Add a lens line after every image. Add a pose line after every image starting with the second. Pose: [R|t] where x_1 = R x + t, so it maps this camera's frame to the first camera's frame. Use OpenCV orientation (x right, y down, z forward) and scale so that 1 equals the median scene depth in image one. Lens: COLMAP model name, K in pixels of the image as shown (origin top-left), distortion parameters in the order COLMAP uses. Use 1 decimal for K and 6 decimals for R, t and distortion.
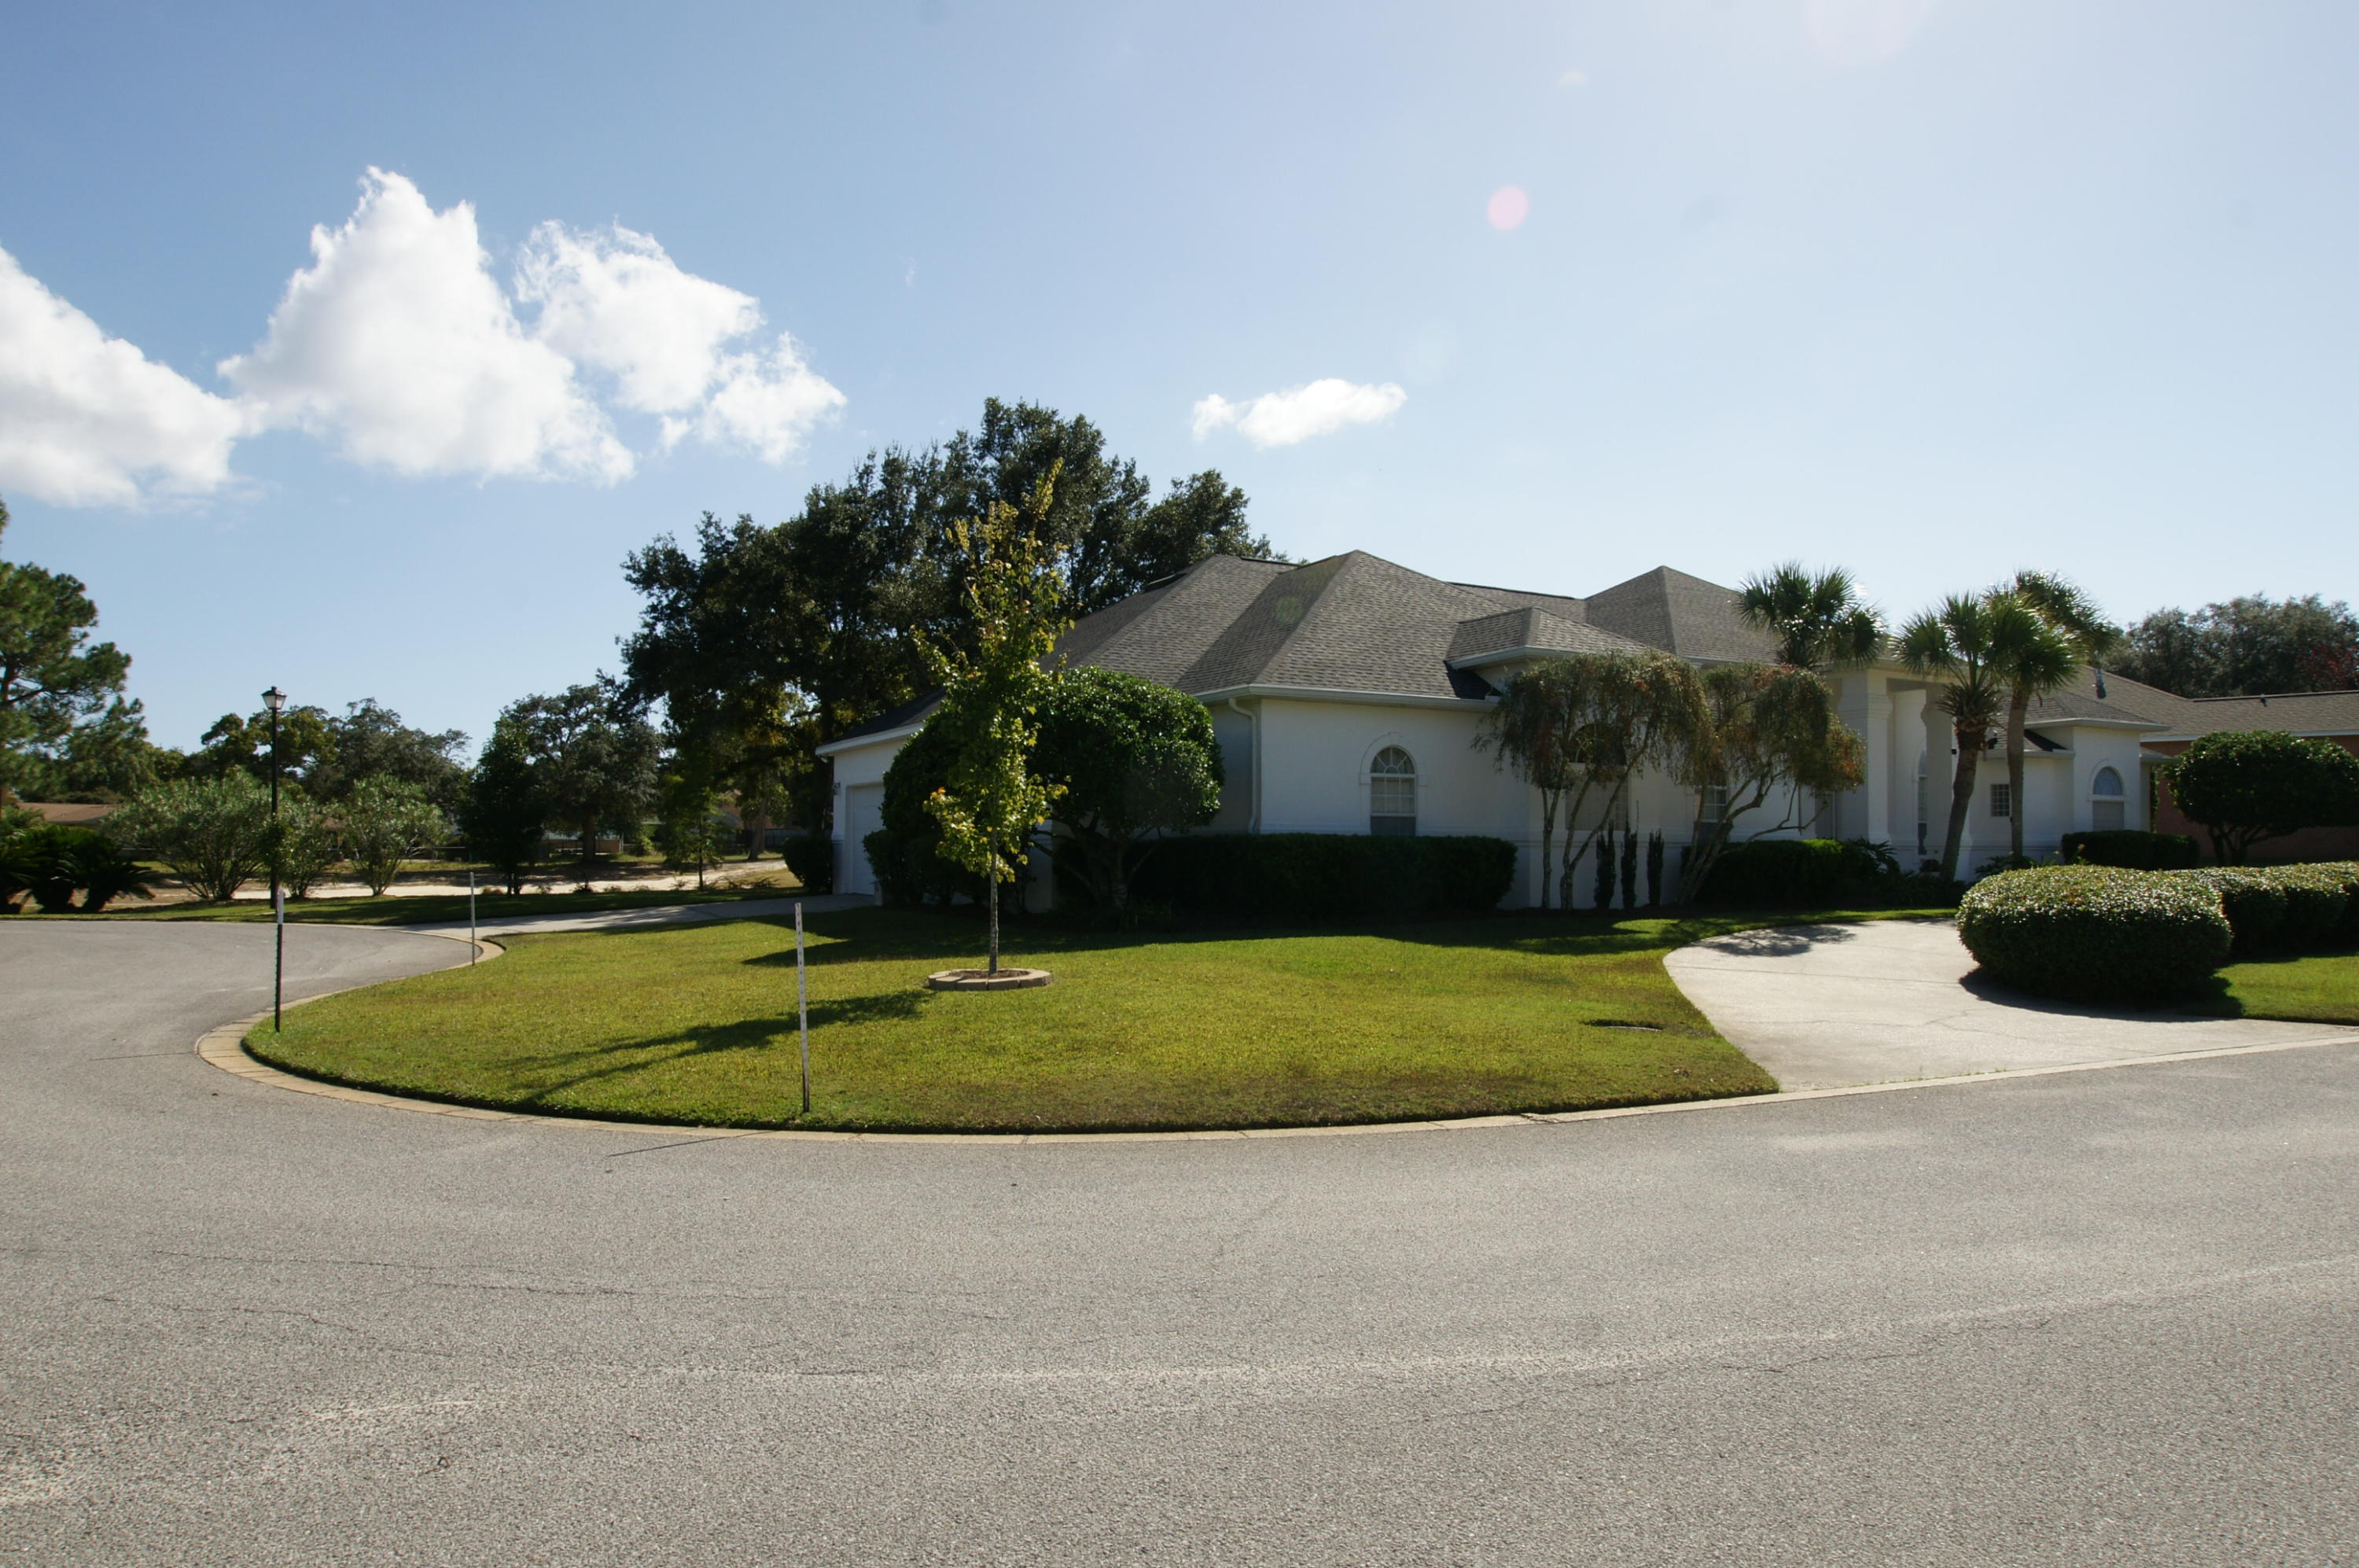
lens RADIAL K [[1564.1, 0, 1184.0], [0, 1564.1, 793.5], [0, 0, 1]] dist [-0.024395, -0.000757]
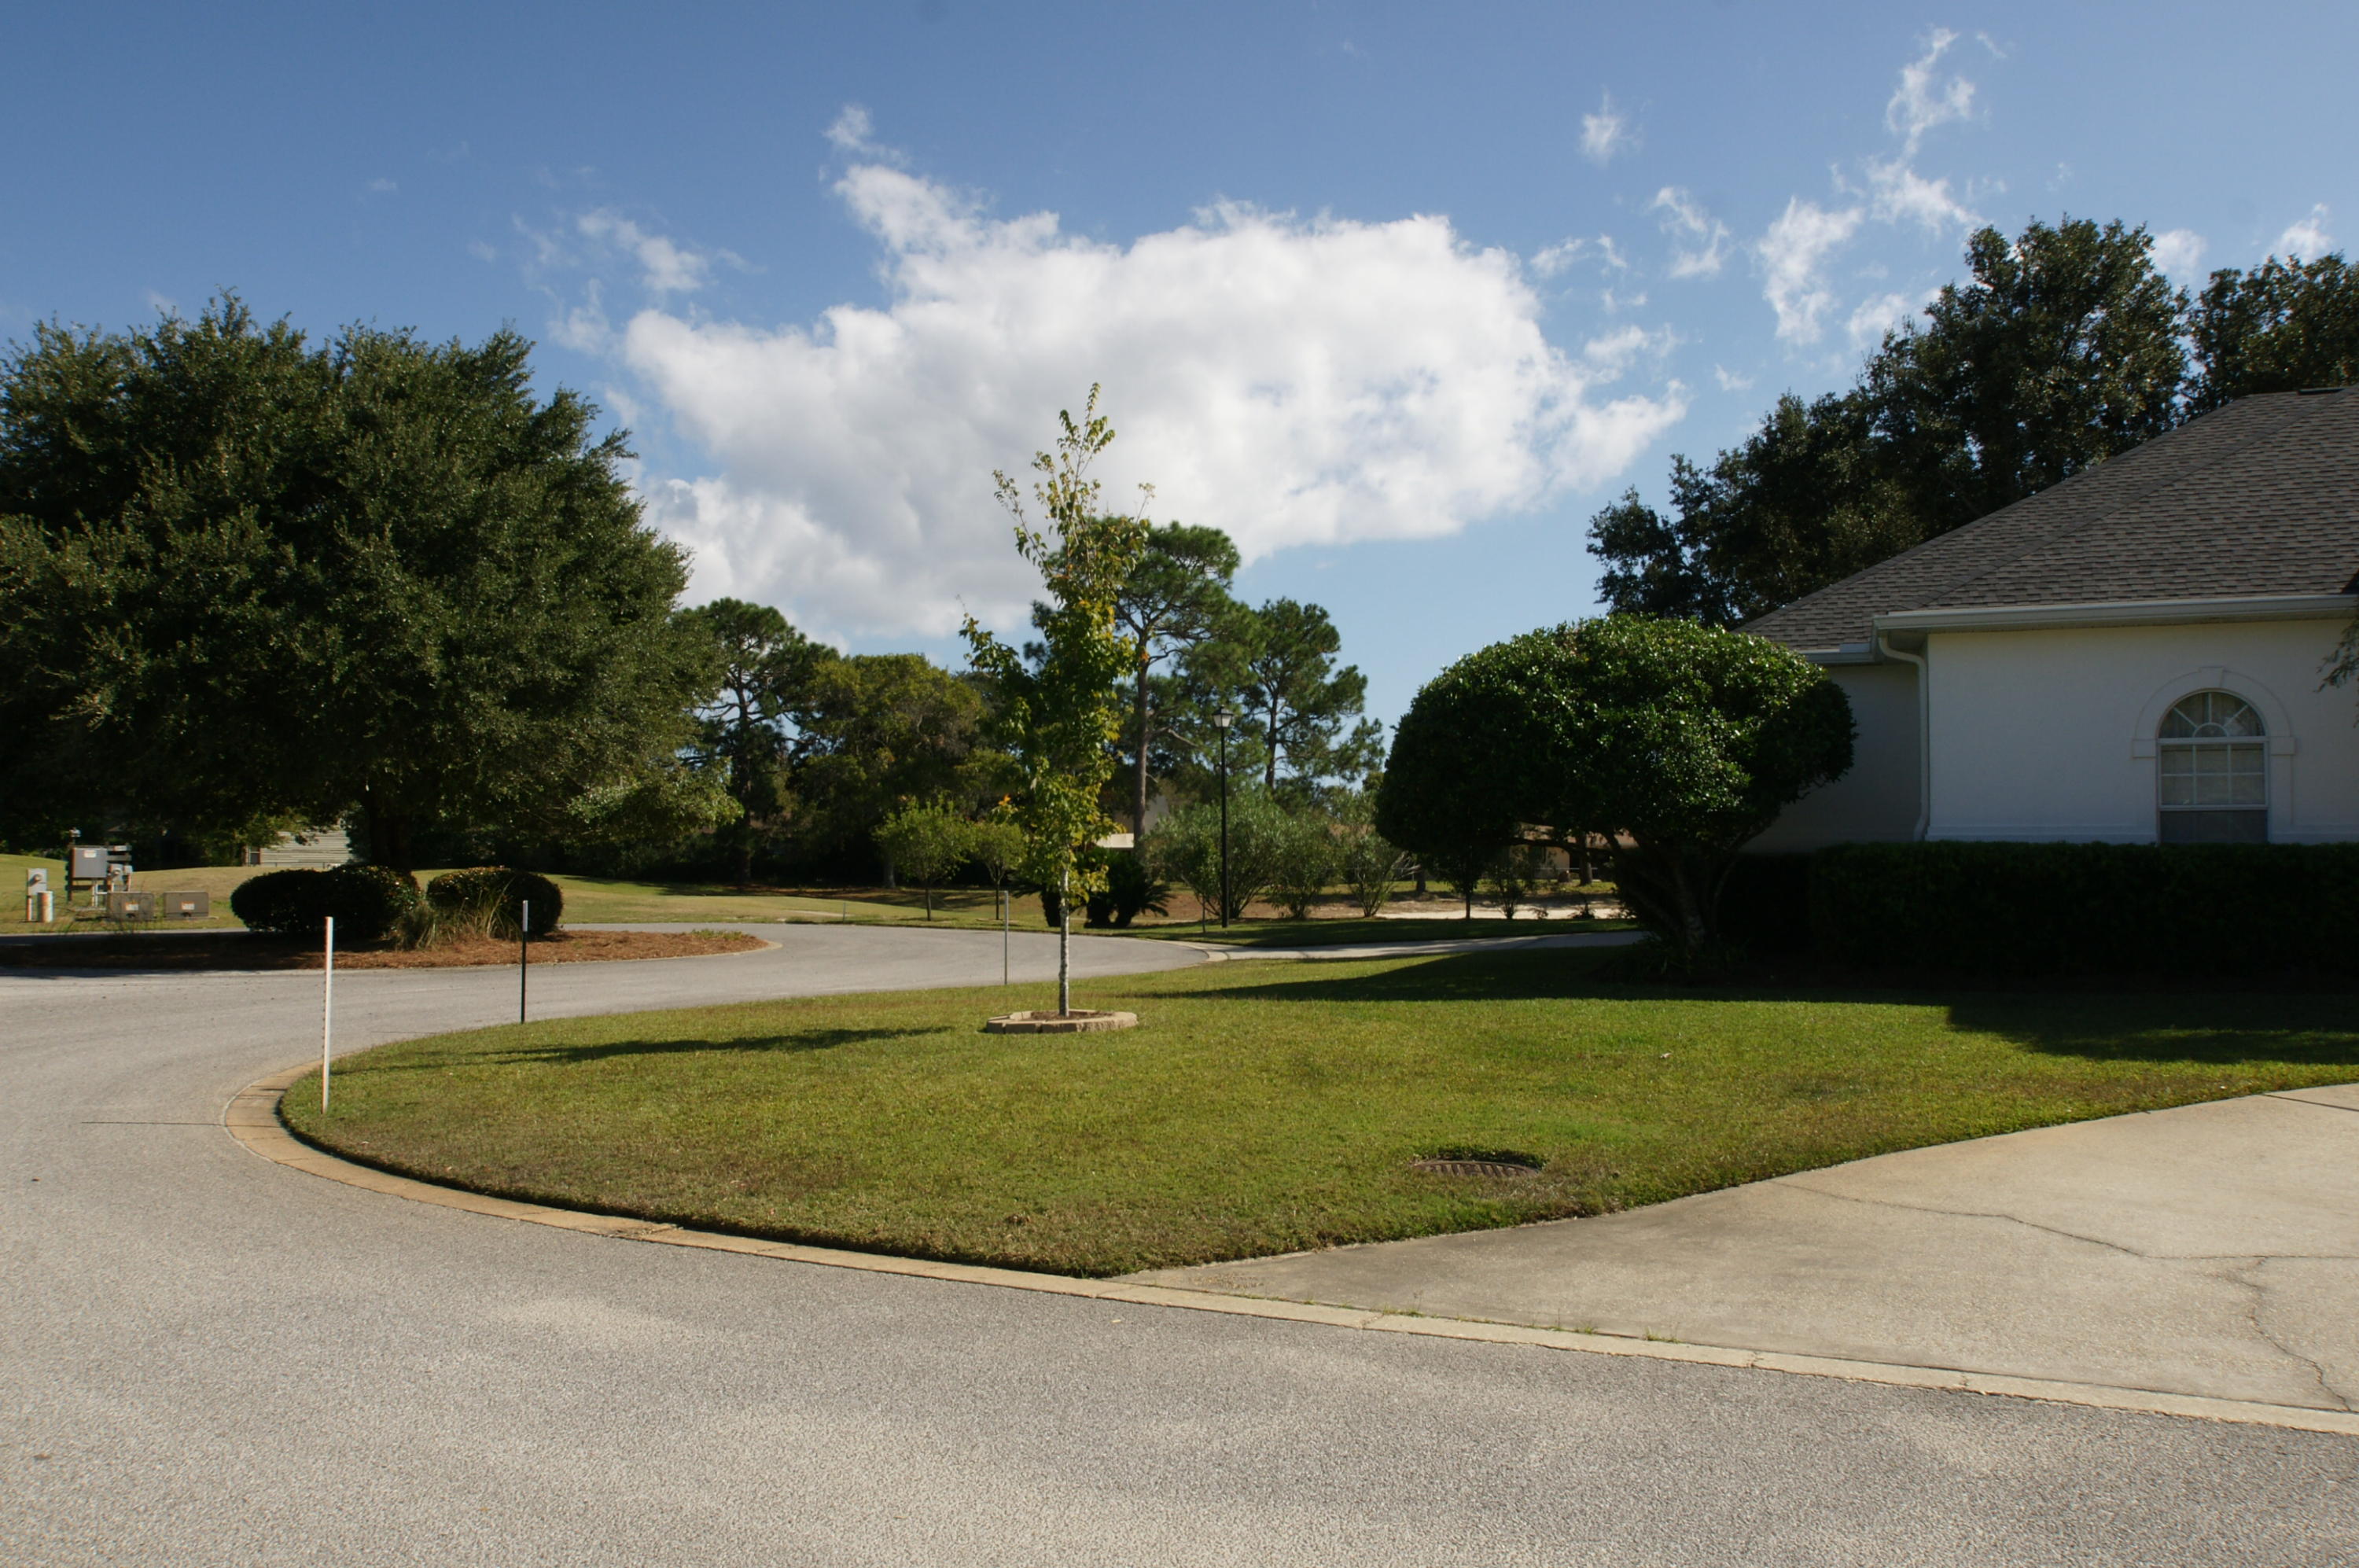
lens RADIAL K [[1856.0, 0, 1175.6], [0, 1856.0, 782.3], [0, 0, 1]] dist [0.031987, -0.001030]
pose [[0.685705, -0.033810, -0.727094, 0.220986], [0.026480, 0.999418, -0.021500, 0.005267], [0.727398, -0.004511, 0.686201, 0.139787]]
